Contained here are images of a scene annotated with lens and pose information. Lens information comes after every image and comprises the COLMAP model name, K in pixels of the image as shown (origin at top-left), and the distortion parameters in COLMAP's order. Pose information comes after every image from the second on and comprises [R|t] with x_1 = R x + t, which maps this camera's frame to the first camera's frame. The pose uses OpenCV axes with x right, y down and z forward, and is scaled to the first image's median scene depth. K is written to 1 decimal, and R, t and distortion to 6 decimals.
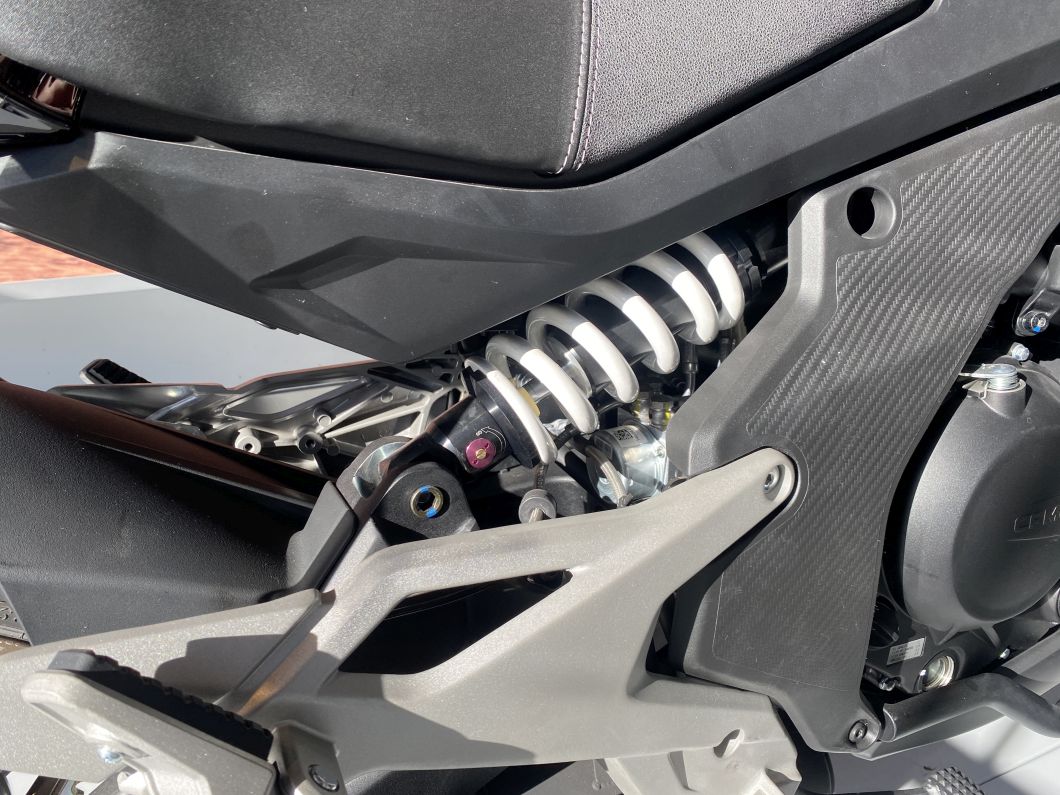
lens RADIAL K [[812.6, 0, 534.4], [0, 812.6, 380.3], [0, 0, 1]] dist [0.015433, -0.021491]
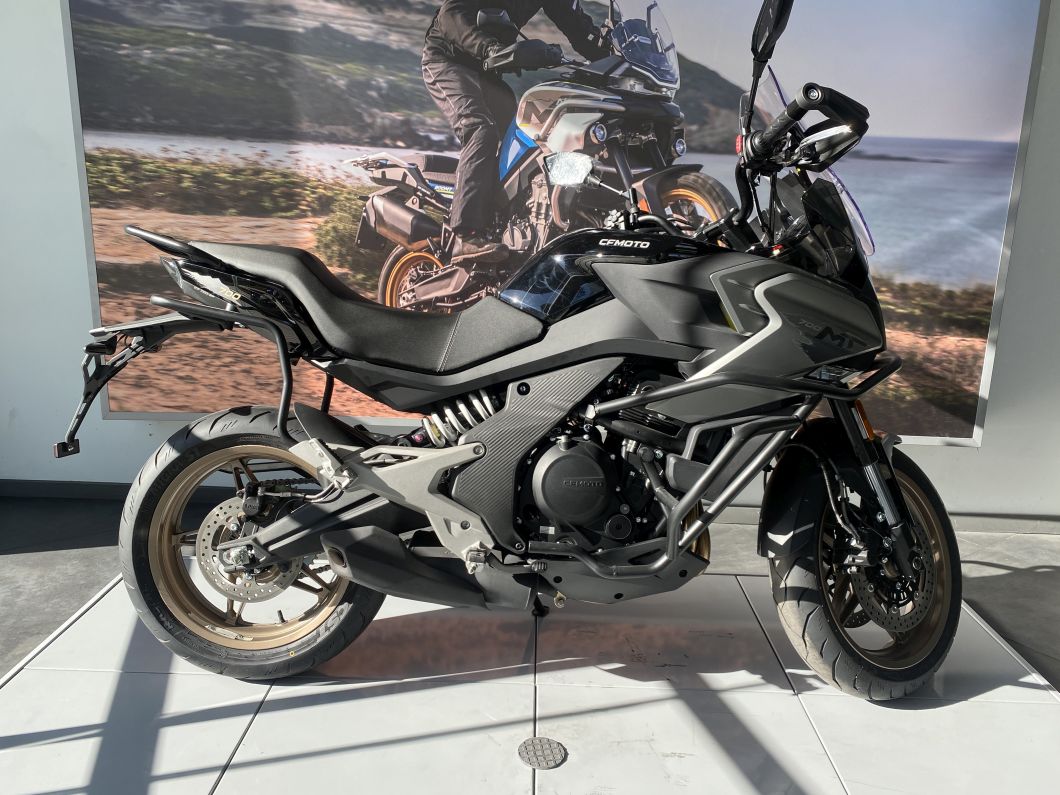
lens RADIAL K [[812.6, 0, 533.4], [0, 812.6, 390.3], [0, 0, 1]] dist [0.015433, -0.021491]
pose [[0.900856, 0.055761, -0.430523, 2.115644], [-0.169960, 0.957855, -0.231575, 0.679239], [0.399466, 0.281787, 0.872366, -2.294396]]
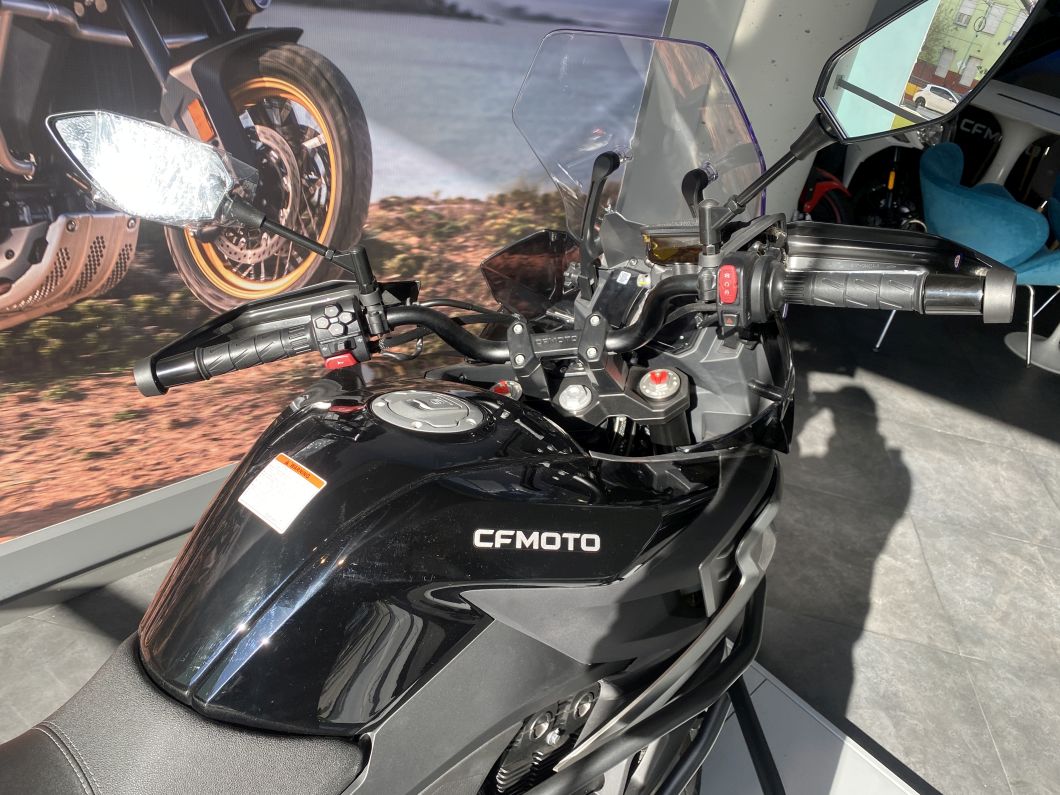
lens RADIAL K [[812.6, 0, 546.8], [0, 812.6, 402.9], [0, 0, 1]] dist [0.015433, -0.021491]
pose [[0.925652, -0.098279, 0.365389, 0.288354], [0.037244, 0.984655, 0.170492, -1.453925], [-0.376538, -0.144208, 0.915108, -0.531098]]
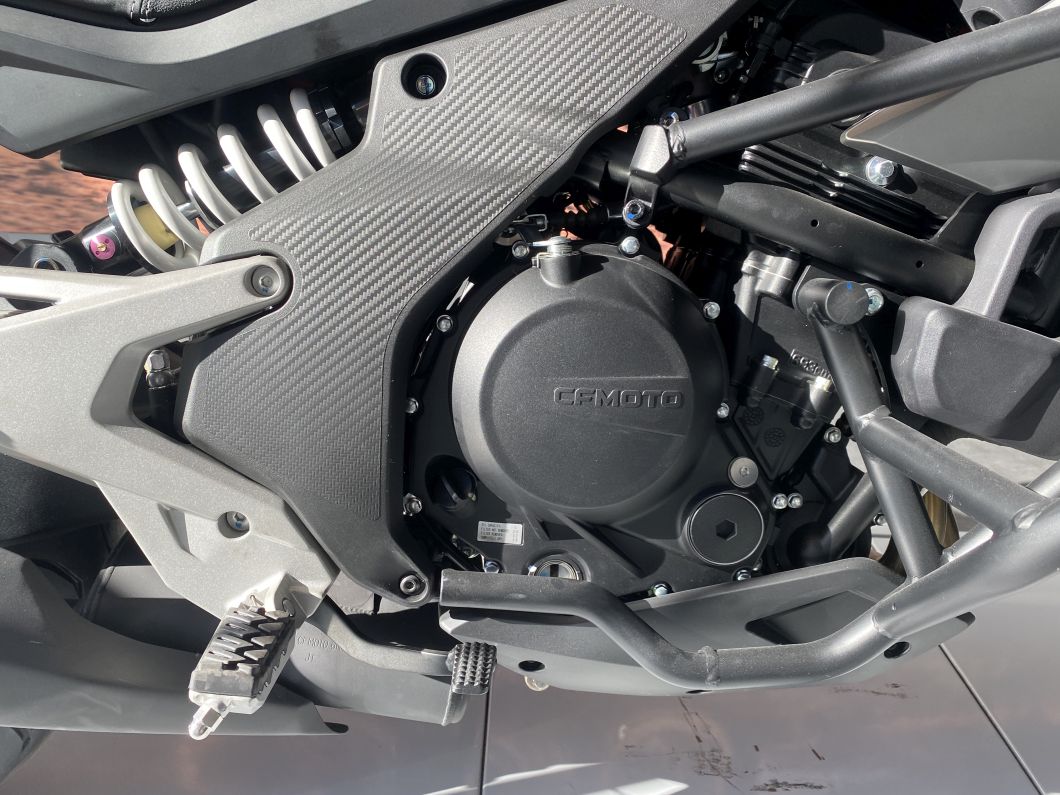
lens RADIAL K [[812.6, 0, 534.5], [0, 812.6, 398.1], [0, 0, 1]] dist [0.015433, -0.021491]
pose [[0.906212, 0.138068, -0.399647, 1.080690], [-0.177554, 0.982071, -0.063330, 0.280102], [0.383738, 0.128349, 0.914479, 0.107751]]
